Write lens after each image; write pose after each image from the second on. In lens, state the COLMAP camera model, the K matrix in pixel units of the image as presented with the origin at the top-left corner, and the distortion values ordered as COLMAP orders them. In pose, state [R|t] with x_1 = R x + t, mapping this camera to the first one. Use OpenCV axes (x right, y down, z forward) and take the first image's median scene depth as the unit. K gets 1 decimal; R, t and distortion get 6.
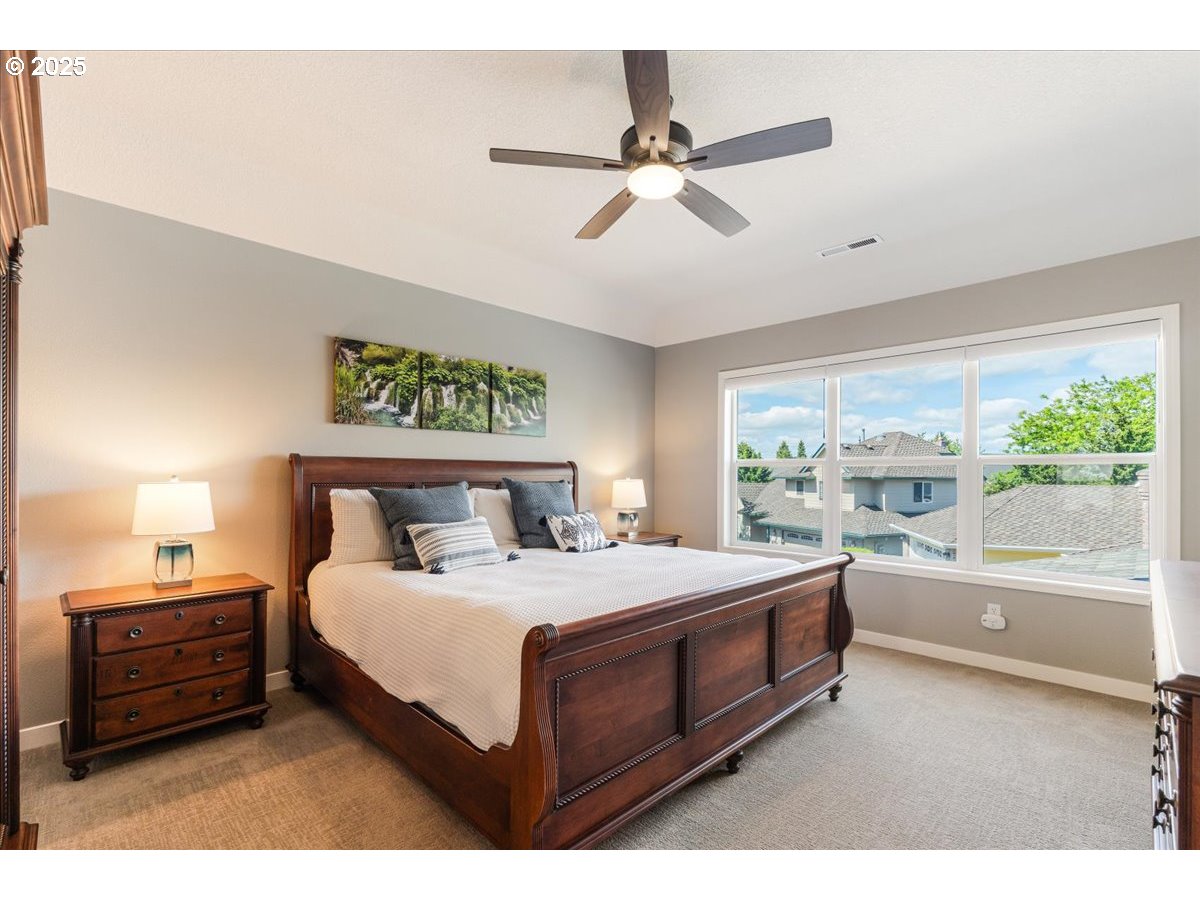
lens RADIAL K [[520.6, 0, 588.4], [0, 520.6, 478.5], [0, 0, 1]] dist [0.001486, 0.000569]
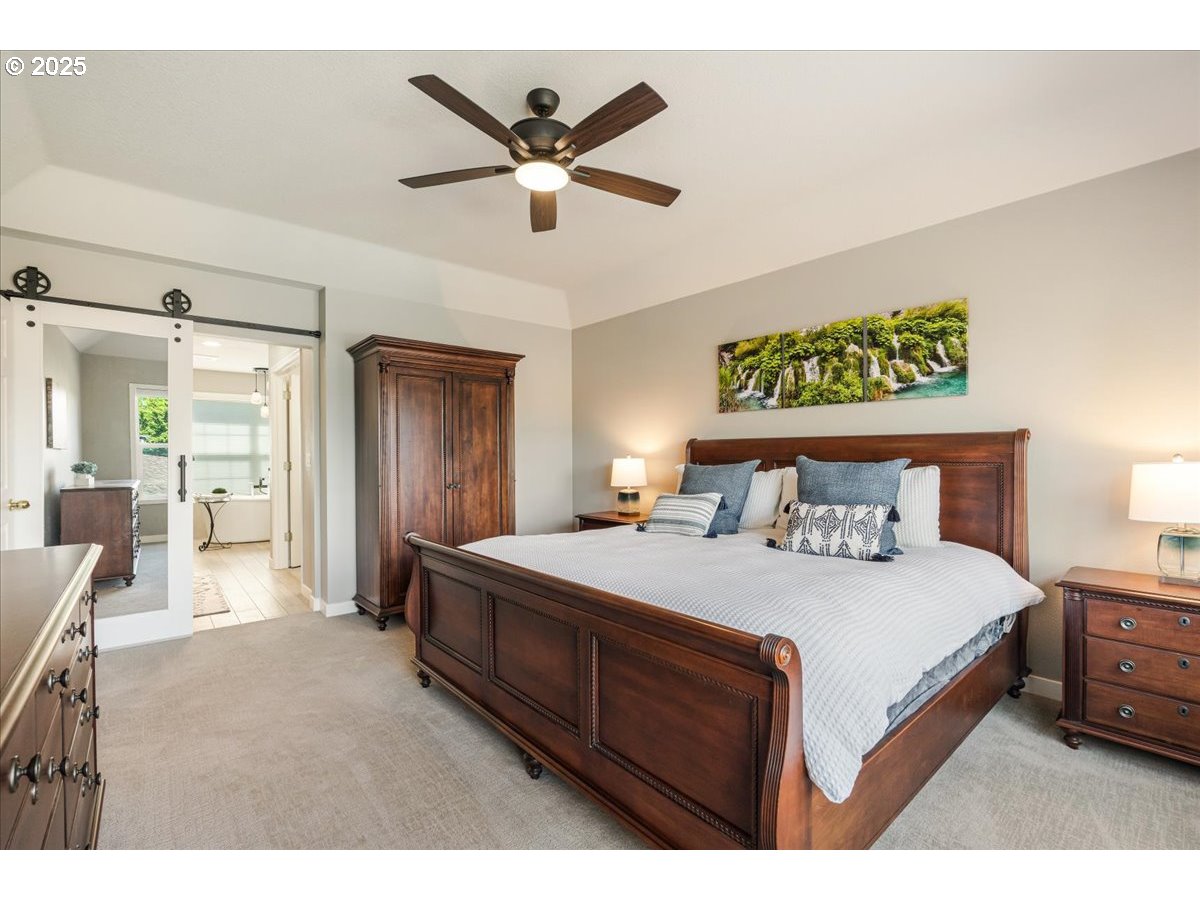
lens RADIAL K [[520.6, 0, 599.7], [0, 520.6, 453.7], [0, 0, 1]] dist [0.001486, 0.000569]
pose [[-0.015936, -0.004924, -0.999861, 0.683275], [-0.002797, 0.999984, -0.004880, -0.000460], [0.999869, 0.002719, -0.015949, 0.632984]]
